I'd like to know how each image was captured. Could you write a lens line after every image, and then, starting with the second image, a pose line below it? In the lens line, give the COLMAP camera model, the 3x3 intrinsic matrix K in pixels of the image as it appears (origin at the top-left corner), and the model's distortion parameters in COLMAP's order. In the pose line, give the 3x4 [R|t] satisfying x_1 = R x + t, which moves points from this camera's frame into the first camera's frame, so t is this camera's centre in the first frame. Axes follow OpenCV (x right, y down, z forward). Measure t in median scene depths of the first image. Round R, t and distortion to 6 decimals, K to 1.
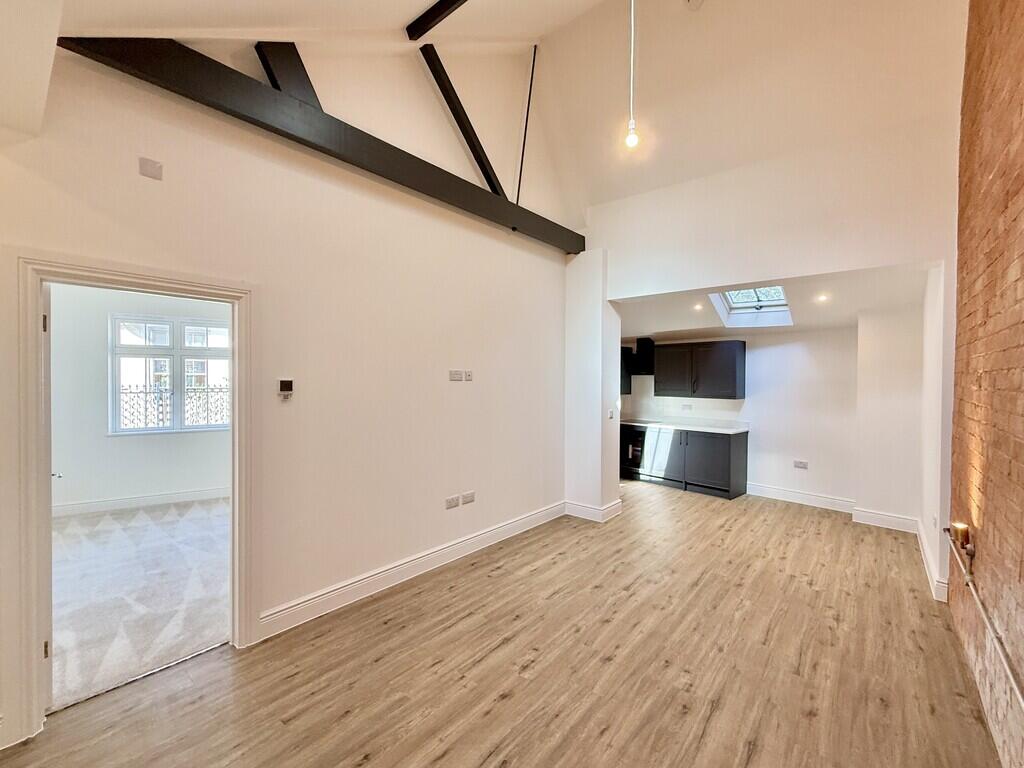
lens RADIAL K [[430.8, 0, 504.7], [0, 430.8, 389.1], [0, 0, 1]] dist [-0.003760, 0.000266]
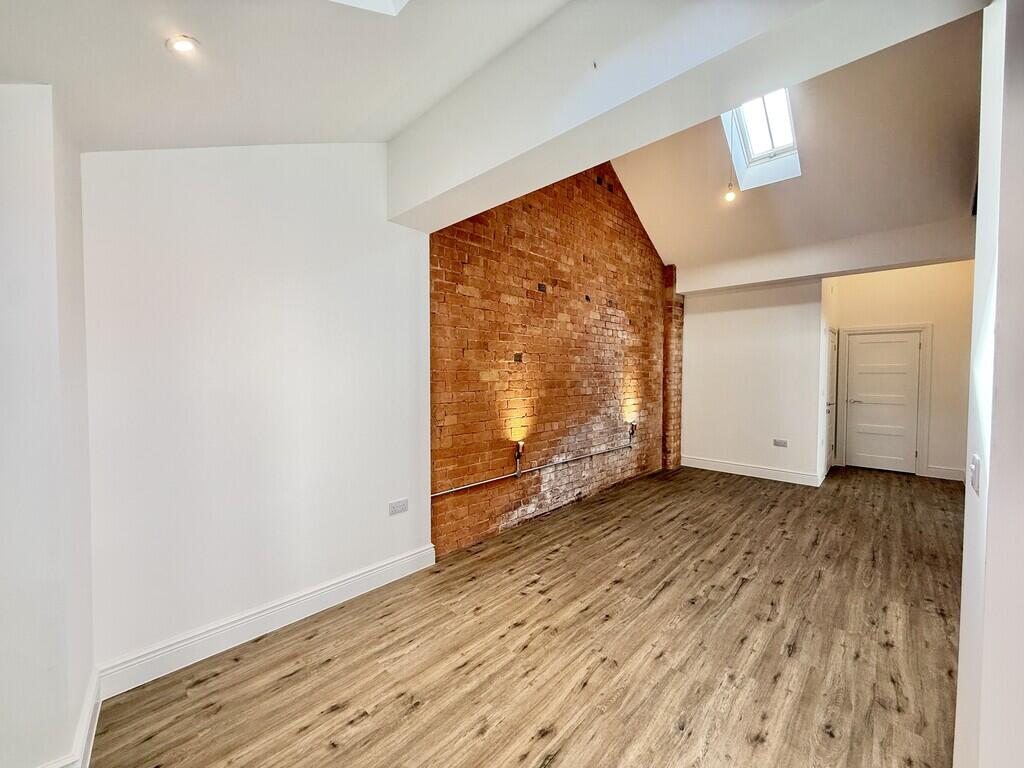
lens RADIAL K [[409.0, 0, 507.3], [0, 409.0, 384.3], [0, 0, 1]] dist [-0.000737, 0.000098]
pose [[-0.998502, -0.009463, 0.053887, 0.720356], [-0.006511, 0.998481, 0.054710, 0.000341], [-0.054323, 0.054277, -0.997047, 1.809362]]
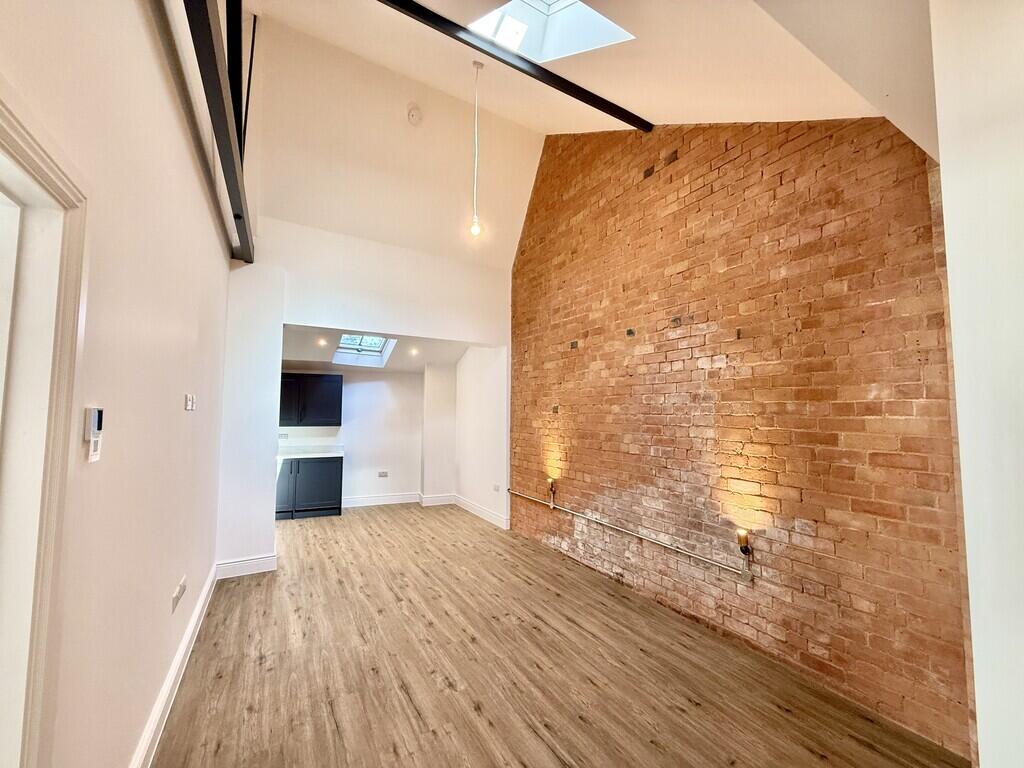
lens RADIAL K [[409.0, 0, 513.0], [0, 409.0, 385.3], [0, 0, 1]] dist [-0.000737, 0.000098]
pose [[0.325134, 0.056871, 0.943956, -0.611665], [0.019401, 0.997579, -0.066784, -0.004594], [-0.945469, 0.040027, 0.323243, 0.355884]]
